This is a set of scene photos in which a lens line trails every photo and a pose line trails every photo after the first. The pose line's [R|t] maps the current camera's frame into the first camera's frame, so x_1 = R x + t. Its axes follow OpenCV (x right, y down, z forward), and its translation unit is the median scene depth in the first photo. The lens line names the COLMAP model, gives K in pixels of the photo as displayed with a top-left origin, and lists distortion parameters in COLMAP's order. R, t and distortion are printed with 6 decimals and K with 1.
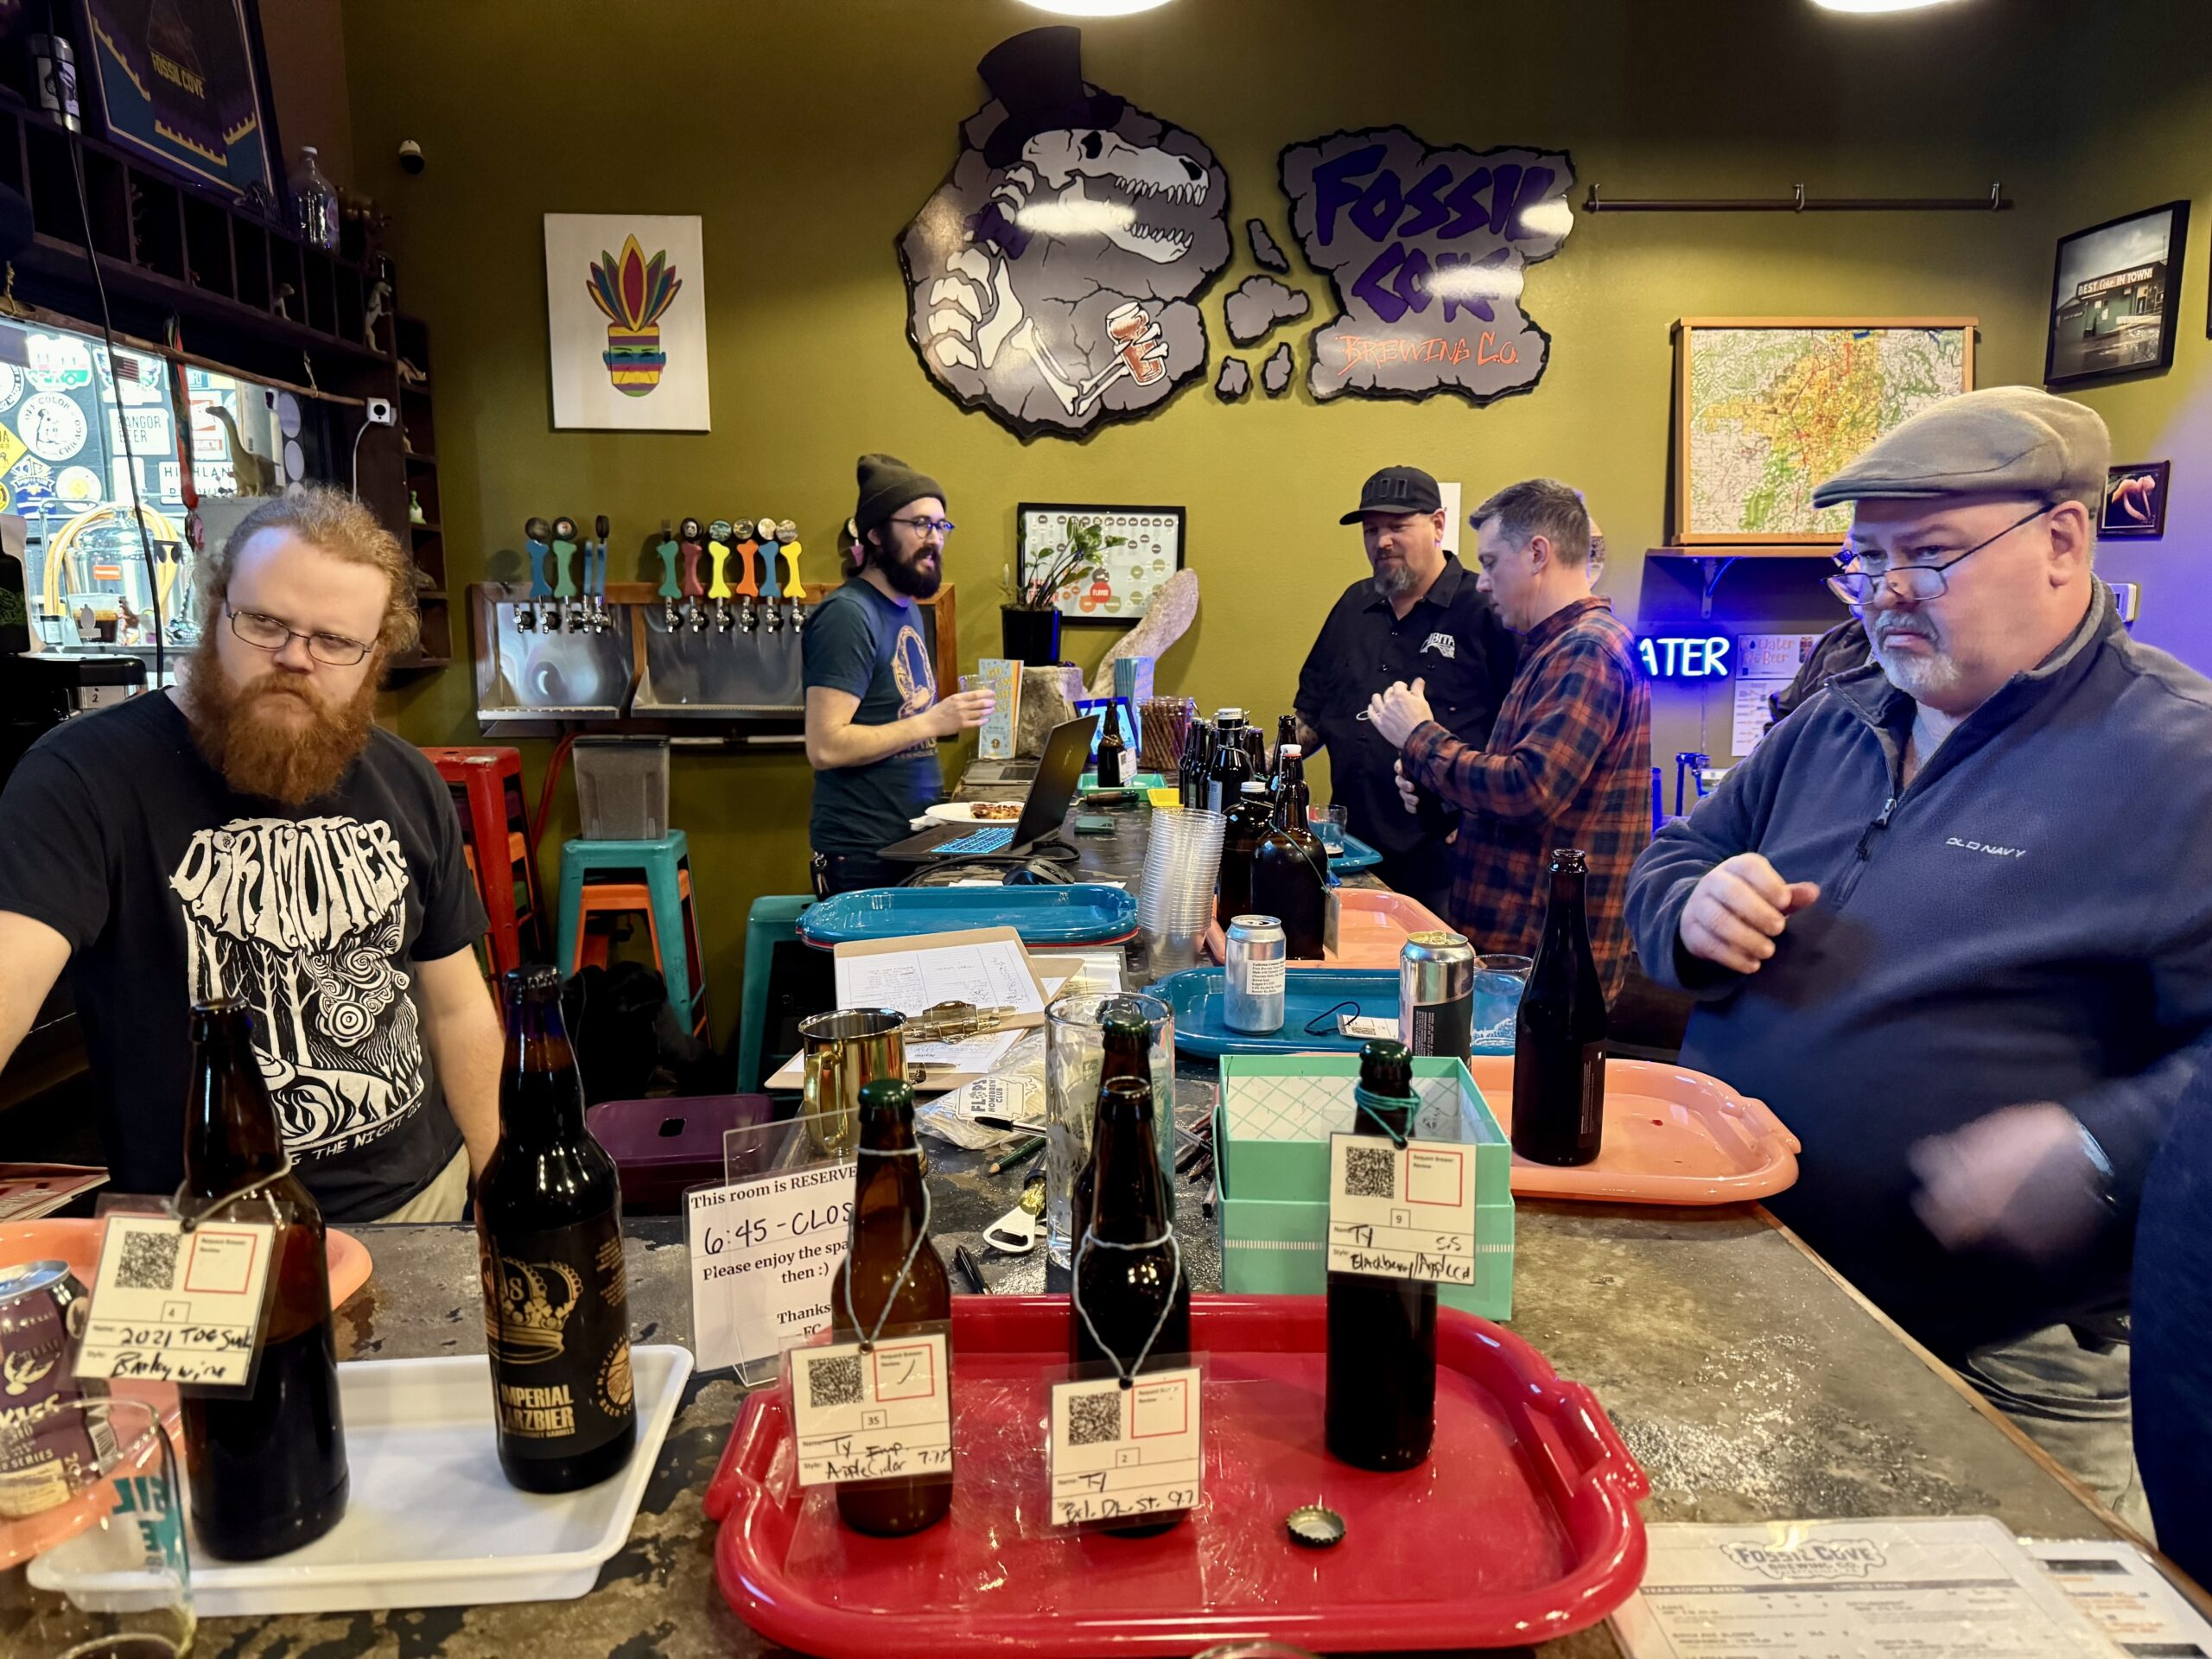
lens RADIAL K [[1553.3, 0, 1103.0], [0, 1553.3, 850.7], [0, 0, 1]] dist [0.064331, -0.081288]
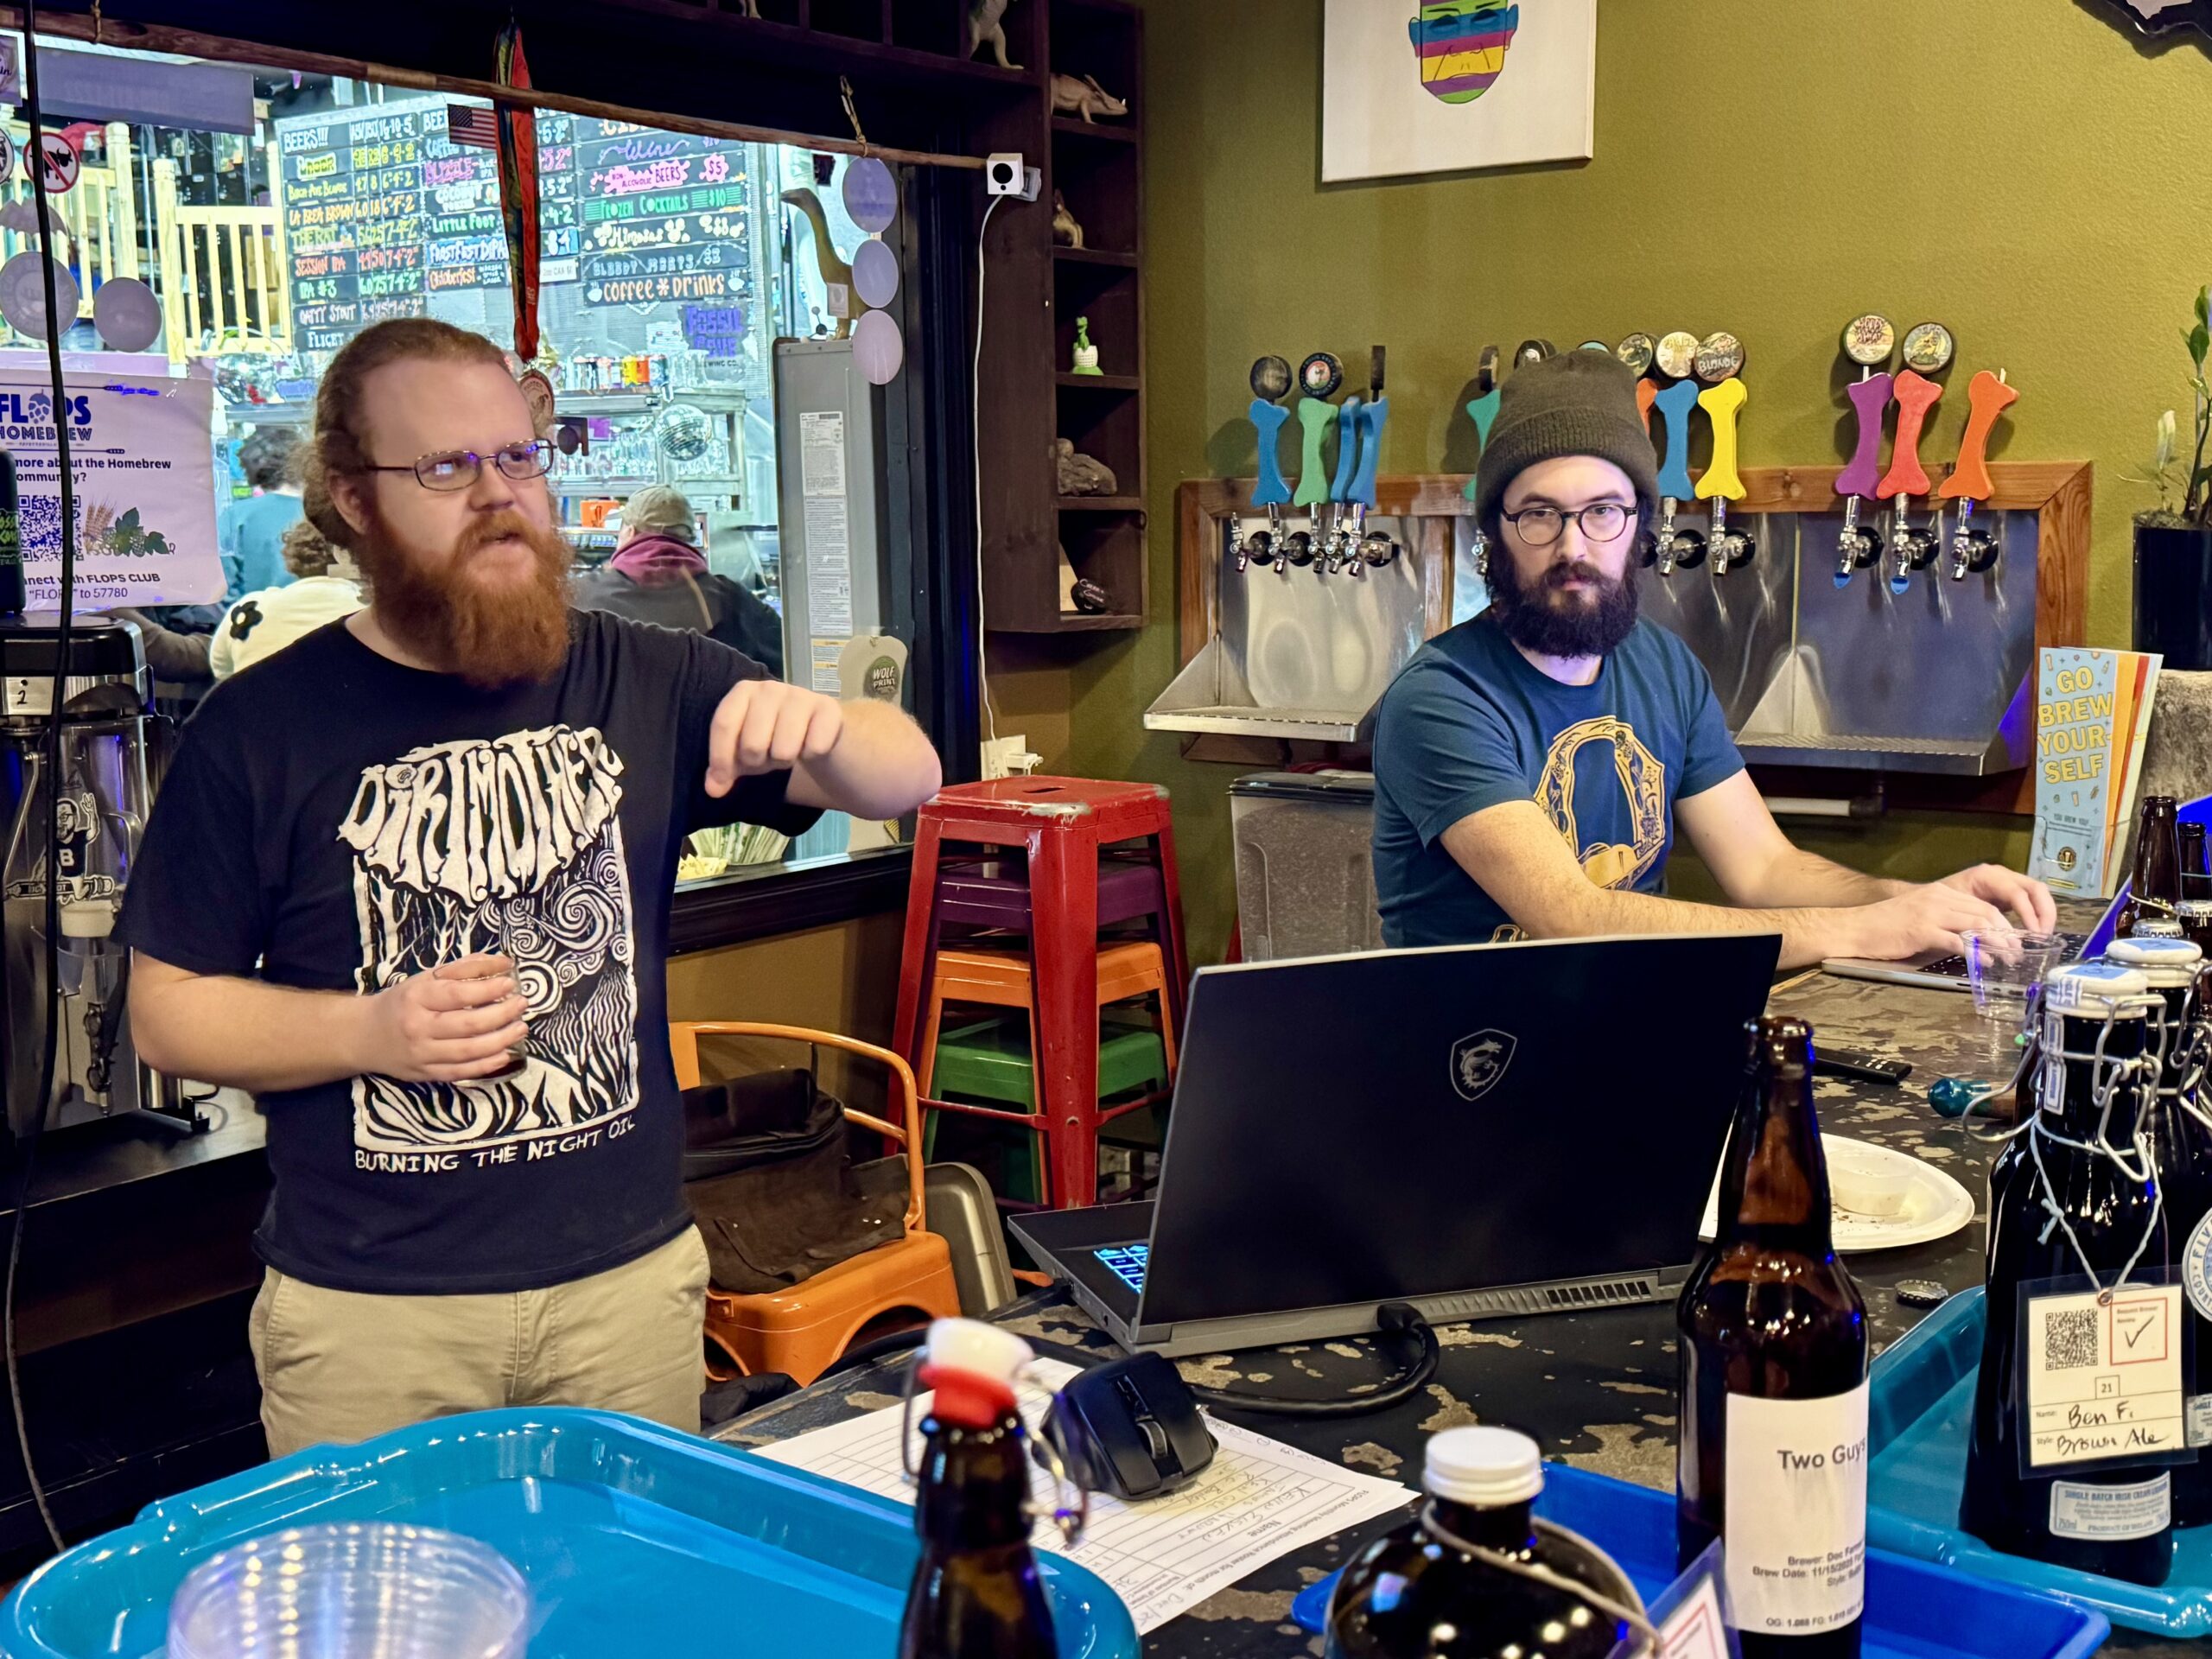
lens RADIAL K [[2477.4, 0, 1106.0], [0, 2477.4, 829.5], [0, 0, 1]] dist [0.217346, -0.507644]
pose [[0.765619, 0.083403, -0.637864, 0.148745], [-0.096900, 0.995198, 0.013819, -0.058254], [0.635954, 0.051229, 0.770025, 0.318475]]
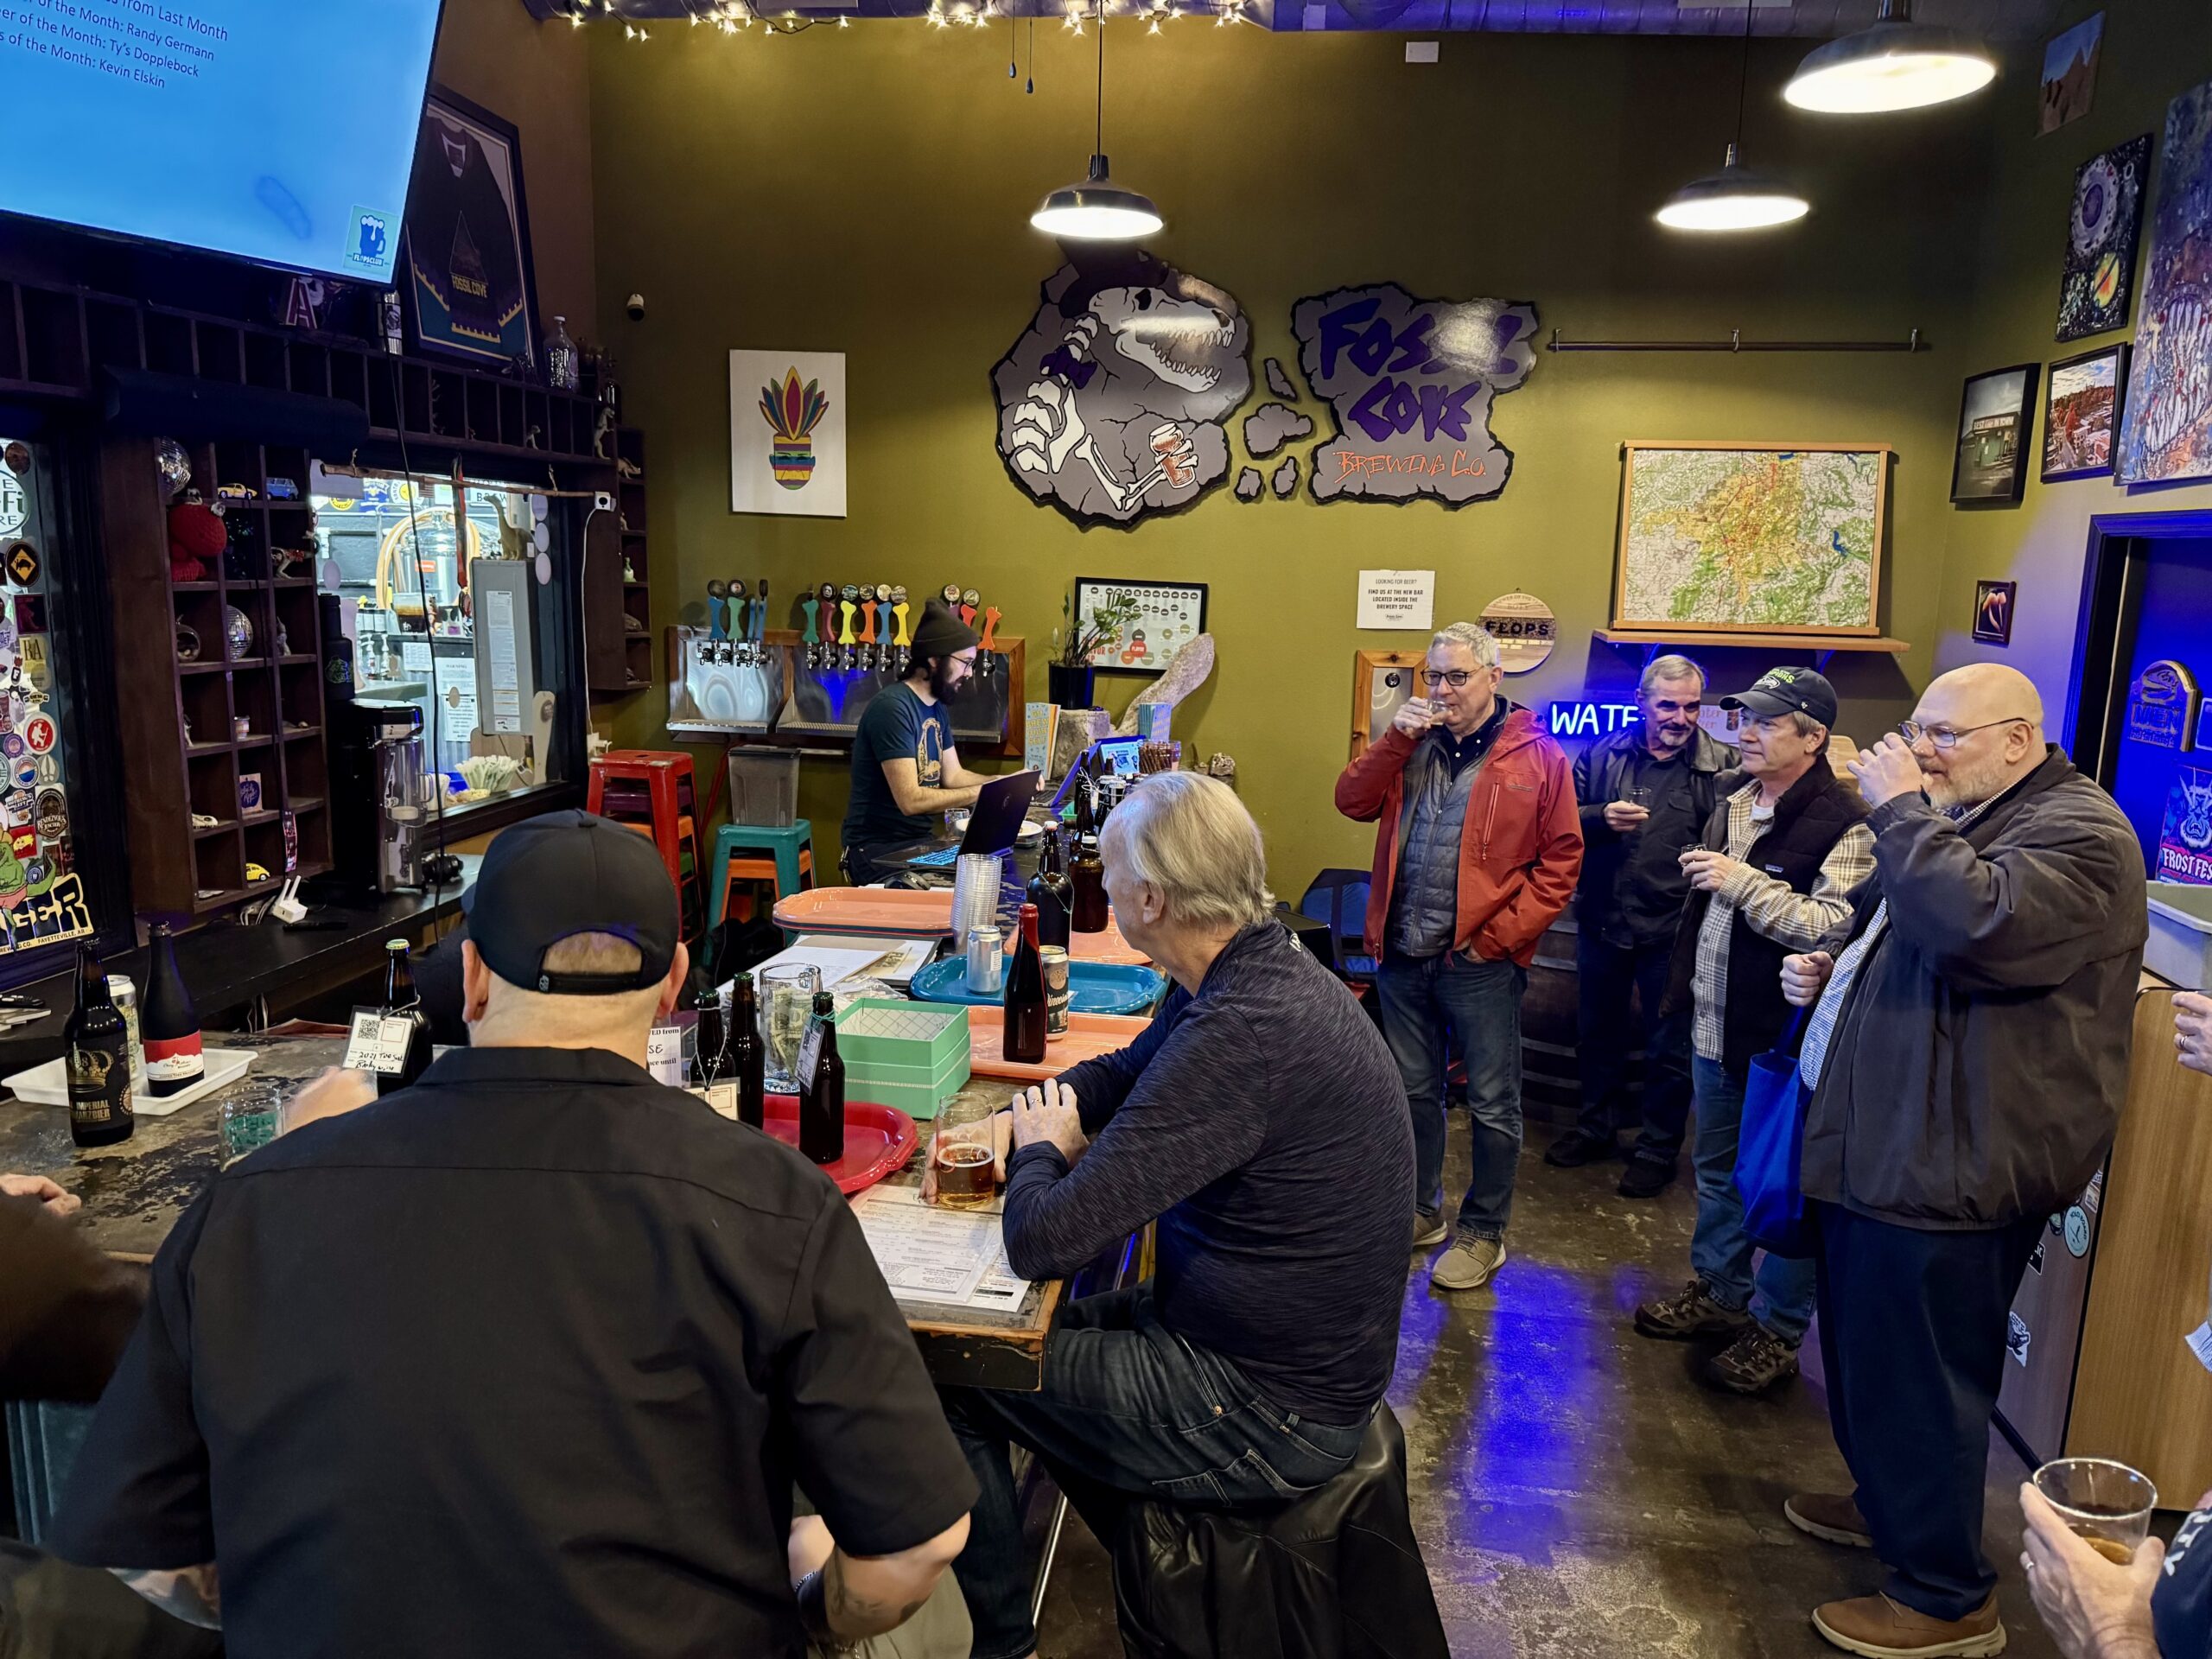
lens RADIAL K [[1561.2, 0, 1103.4], [0, 1561.2, 842.0], [0, 0, 1]] dist [0.142689, -0.203103]
pose [[0.985417, 0.058718, -0.159704, 0.188528], [-0.056494, 0.998233, 0.018433, -0.033054], [0.160504, -0.009142, 0.986993, -0.269254]]
